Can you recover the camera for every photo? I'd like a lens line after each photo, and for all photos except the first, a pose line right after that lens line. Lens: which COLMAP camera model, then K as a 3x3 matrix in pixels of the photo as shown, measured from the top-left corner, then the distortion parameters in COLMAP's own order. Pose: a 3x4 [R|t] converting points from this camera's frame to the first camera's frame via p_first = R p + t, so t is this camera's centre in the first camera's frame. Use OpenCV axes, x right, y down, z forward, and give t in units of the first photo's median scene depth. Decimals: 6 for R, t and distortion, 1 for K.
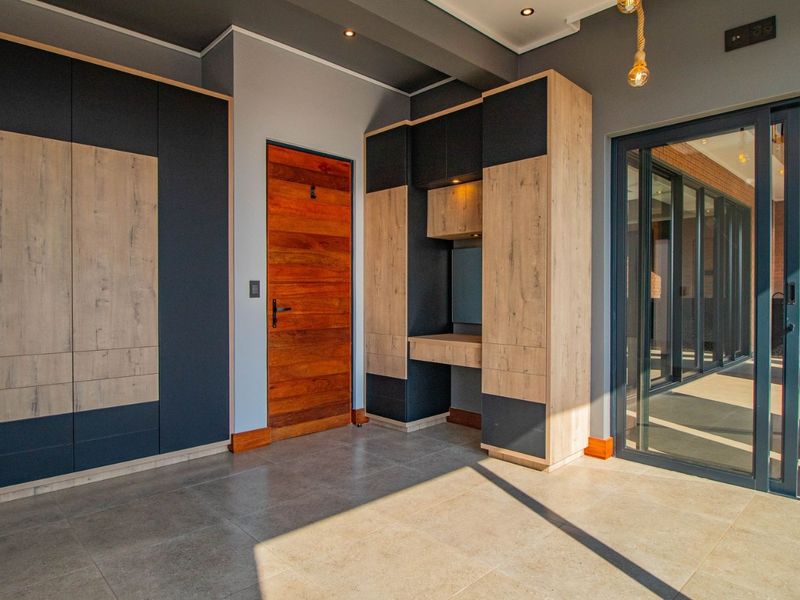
lens RADIAL K [[496.0, 0, 404.9], [0, 496.0, 300.4], [0, 0, 1]] dist [0.001103, -0.014692]
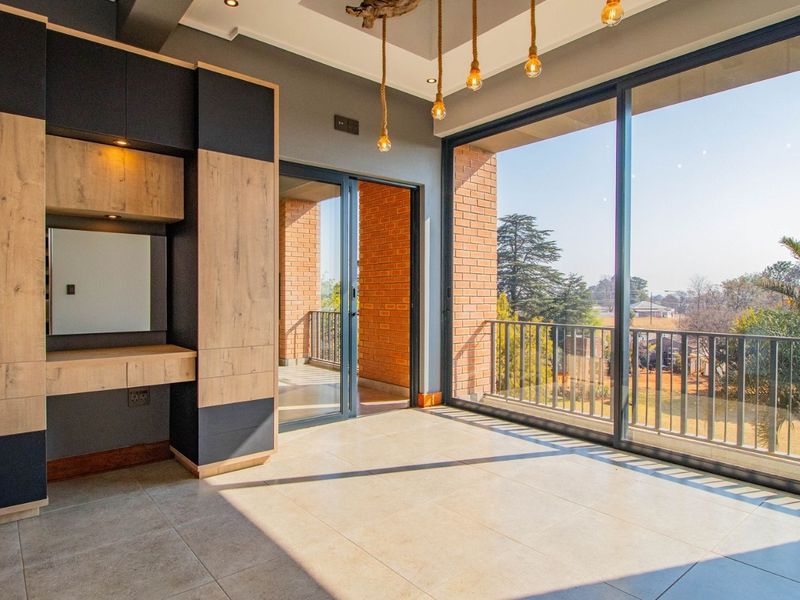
lens RADIAL K [[496.0, 0, 404.9], [0, 496.0, 300.4], [0, 0, 1]] dist [0.001103, -0.014692]
pose [[0.068595, -0.012257, 0.997569, -0.715032], [0.009563, 0.999887, 0.011628, -0.008294], [-0.997599, 0.008742, 0.068705, 0.609671]]
